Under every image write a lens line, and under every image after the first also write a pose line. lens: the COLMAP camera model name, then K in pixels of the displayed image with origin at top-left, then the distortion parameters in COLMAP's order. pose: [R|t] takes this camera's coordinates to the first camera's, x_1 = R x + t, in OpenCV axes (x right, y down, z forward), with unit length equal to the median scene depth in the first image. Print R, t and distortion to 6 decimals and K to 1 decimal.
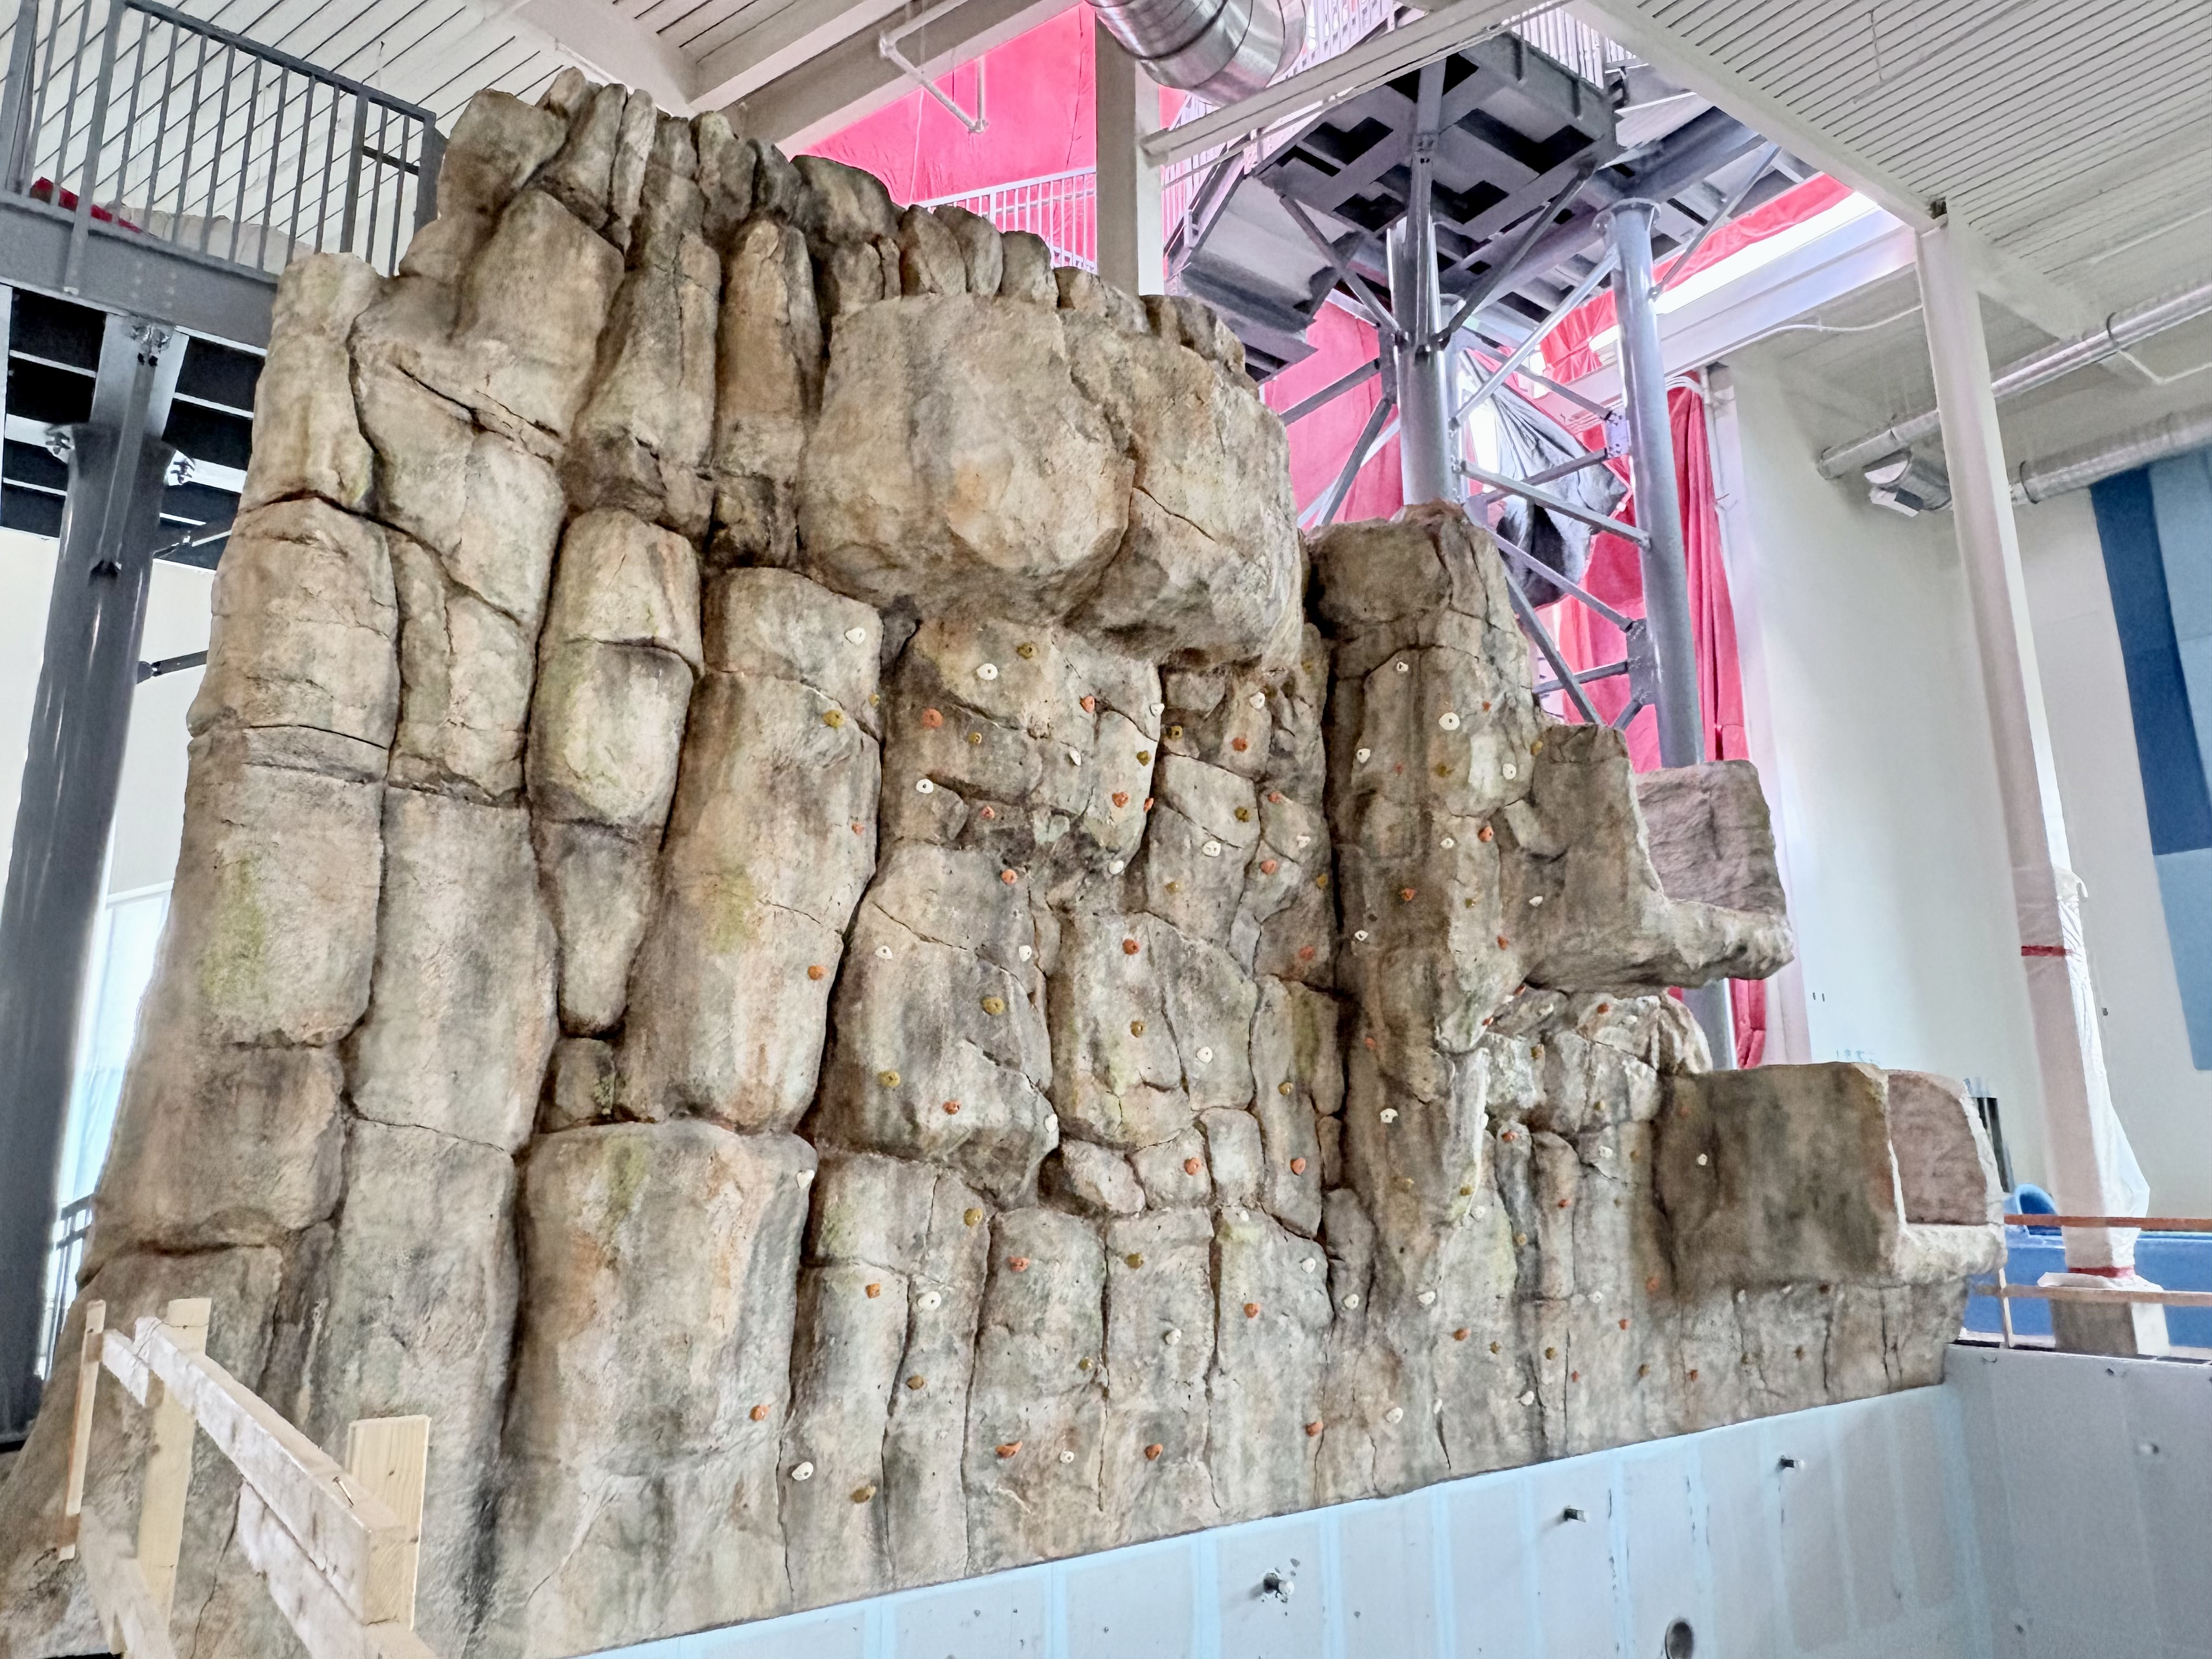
lens RADIAL K [[1483.7, 0, 1102.9], [0, 1483.7, 827.5], [0, 0, 1]] dist [-0.003119, -0.000368]
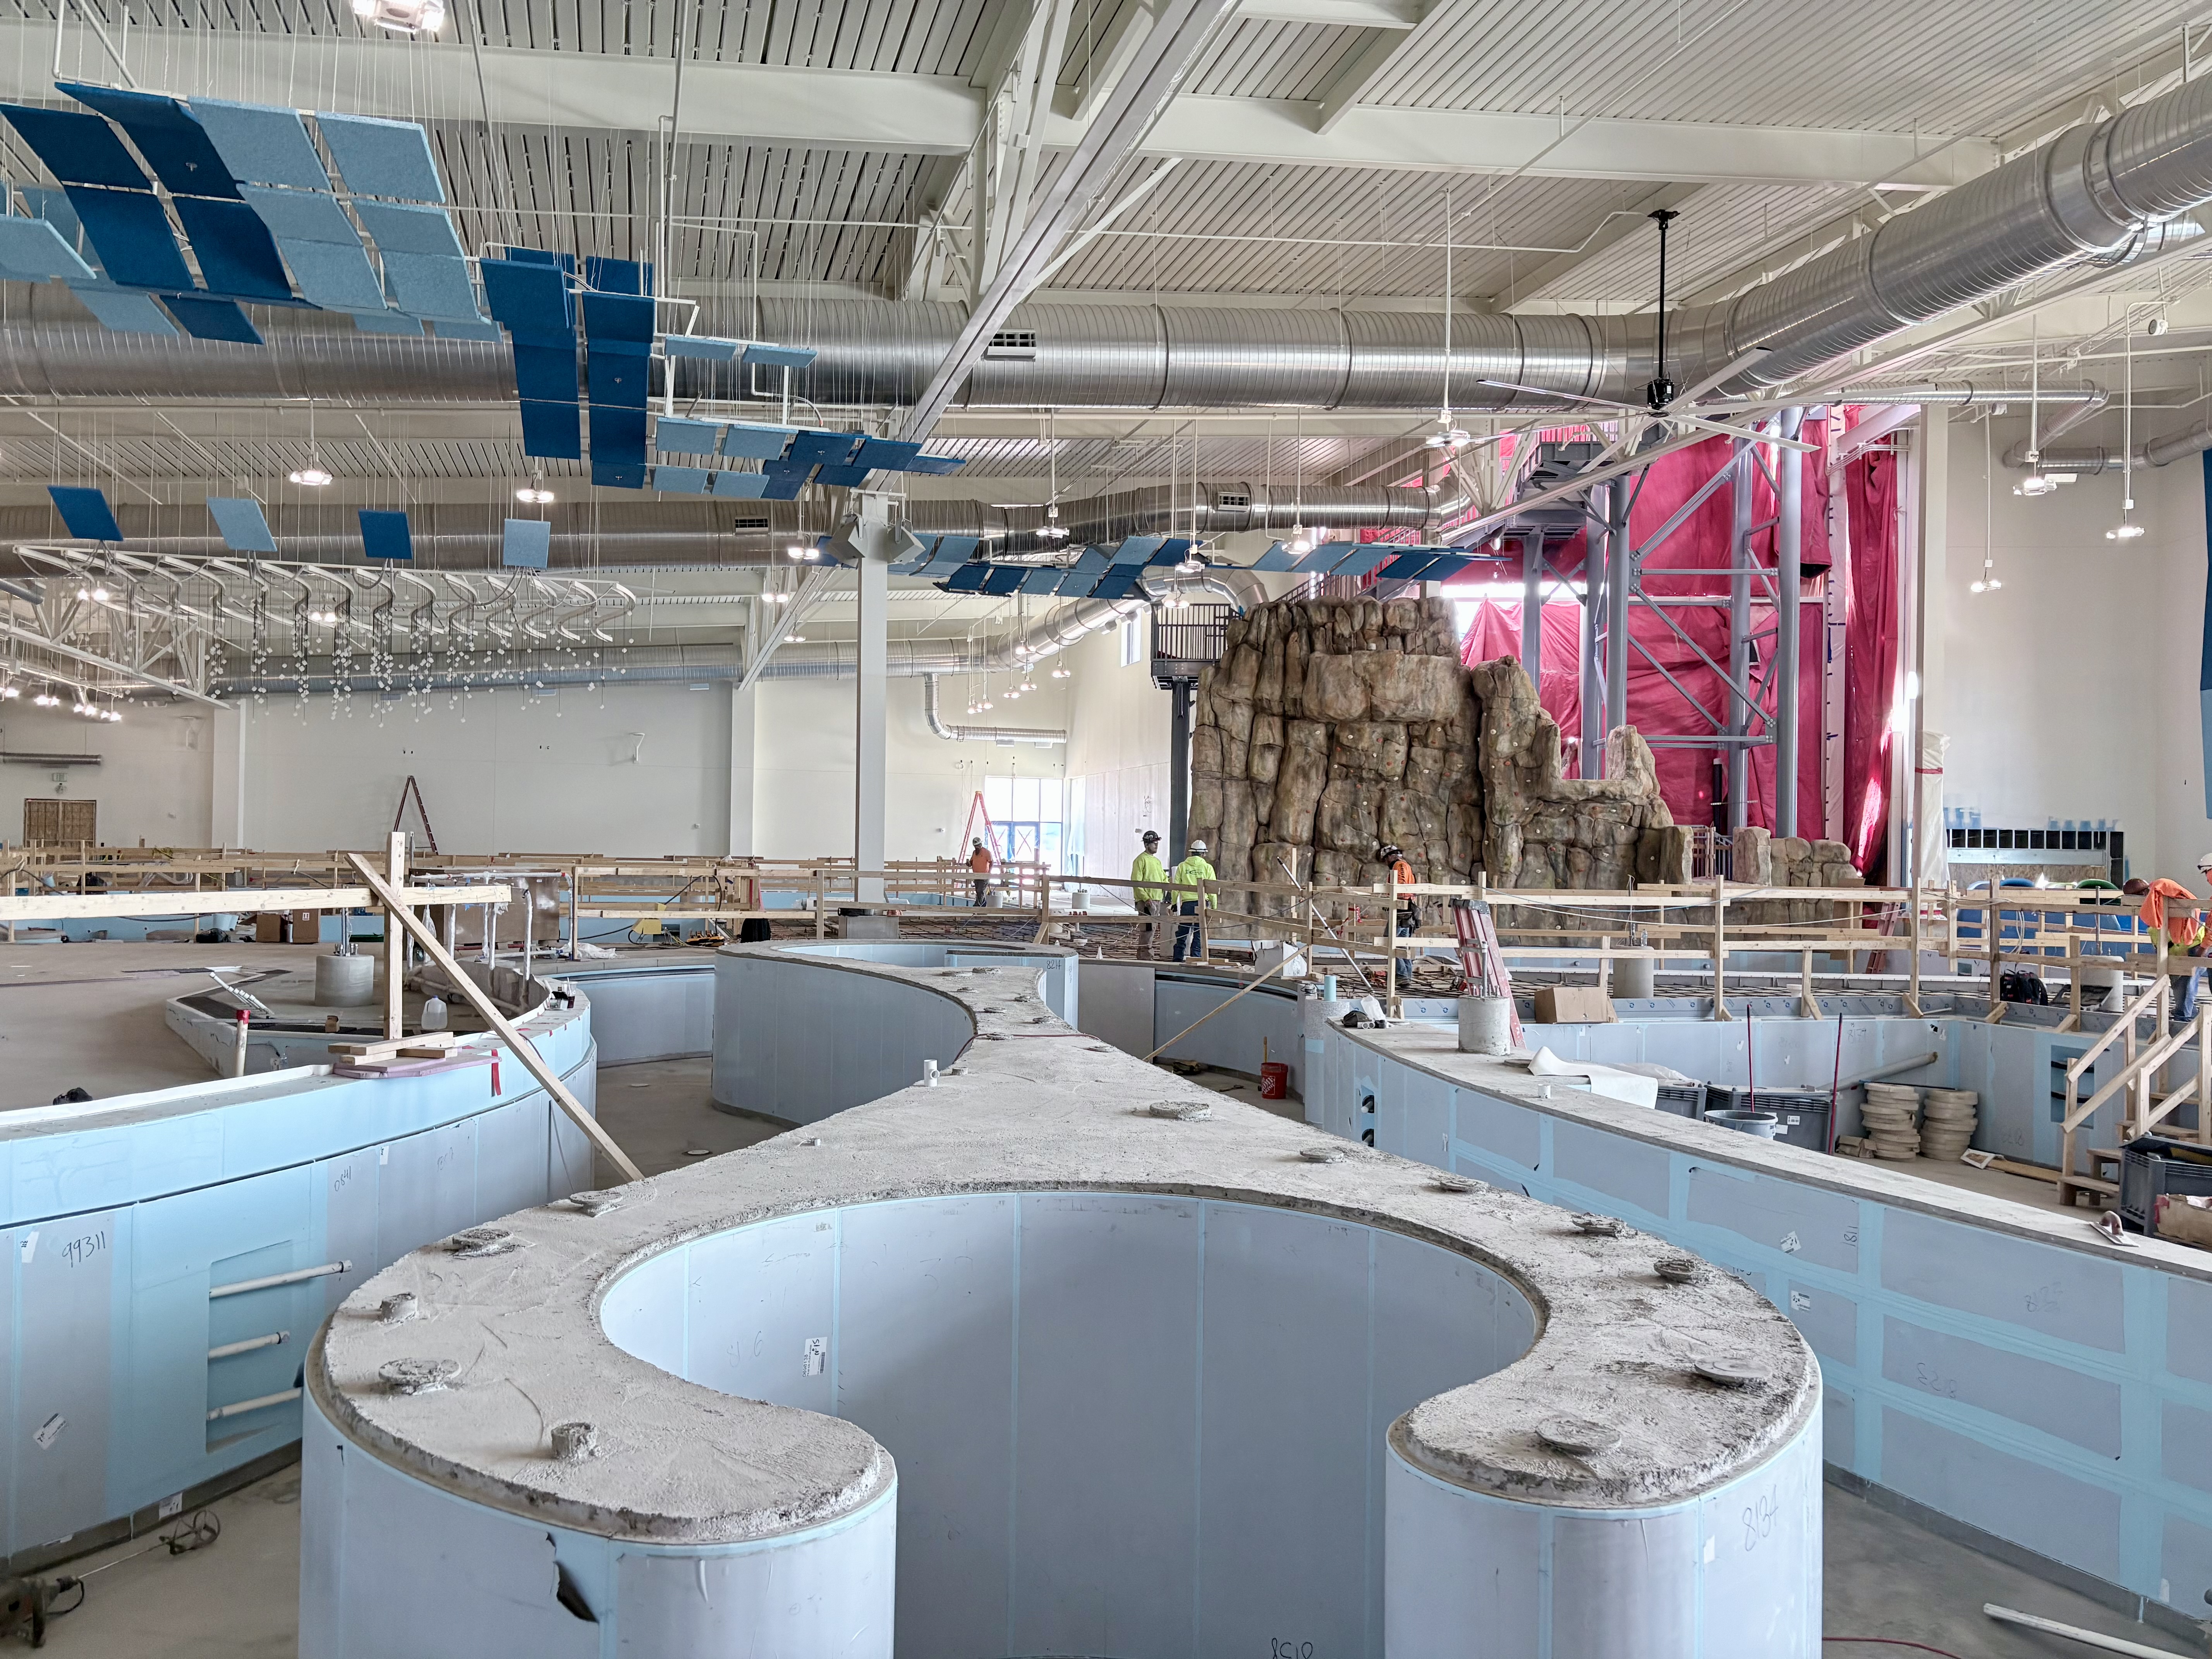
lens RADIAL K [[1676.3, 0, 1105.9], [0, 1676.3, 833.3], [0, 0, 1]] dist [0.002230, 0.001214]
pose [[0.755056, 0.016786, -0.655445, 2.598511], [0.123044, 0.978284, 0.166798, -0.740154], [0.644011, -0.206590, 0.736593, -3.085285]]
